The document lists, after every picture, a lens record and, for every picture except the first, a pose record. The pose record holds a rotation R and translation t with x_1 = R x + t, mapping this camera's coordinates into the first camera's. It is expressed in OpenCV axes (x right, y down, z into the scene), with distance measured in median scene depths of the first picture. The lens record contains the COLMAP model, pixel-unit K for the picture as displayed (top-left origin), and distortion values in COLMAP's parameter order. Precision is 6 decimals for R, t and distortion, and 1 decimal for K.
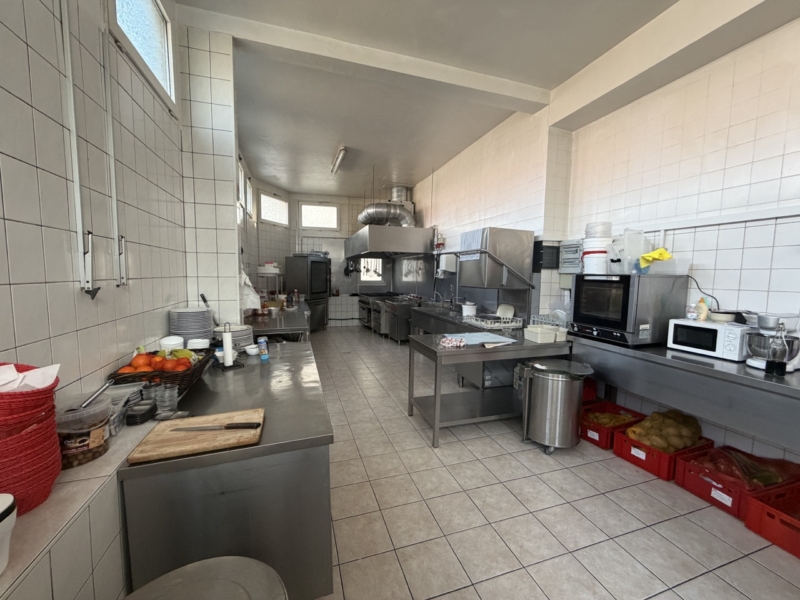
lens RADIAL K [[315.4, 0, 397.9], [0, 315.4, 298.9], [0, 0, 1]] dist [-0.000697, 0.000367]
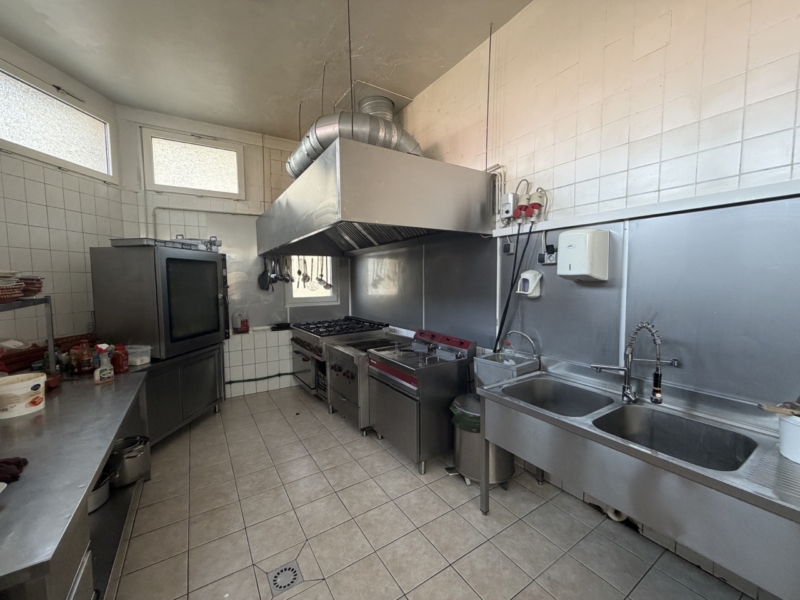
lens RADIAL K [[315.4, 0, 399.4], [0, 315.4, 300.6], [0, 0, 1]] dist [-0.000697, 0.000367]
pose [[0.965600, -0.039259, 0.257051, -0.084340], [0.042194, 0.999092, -0.005913, -0.045011], [-0.256585, 0.016556, 0.966380, 0.466467]]
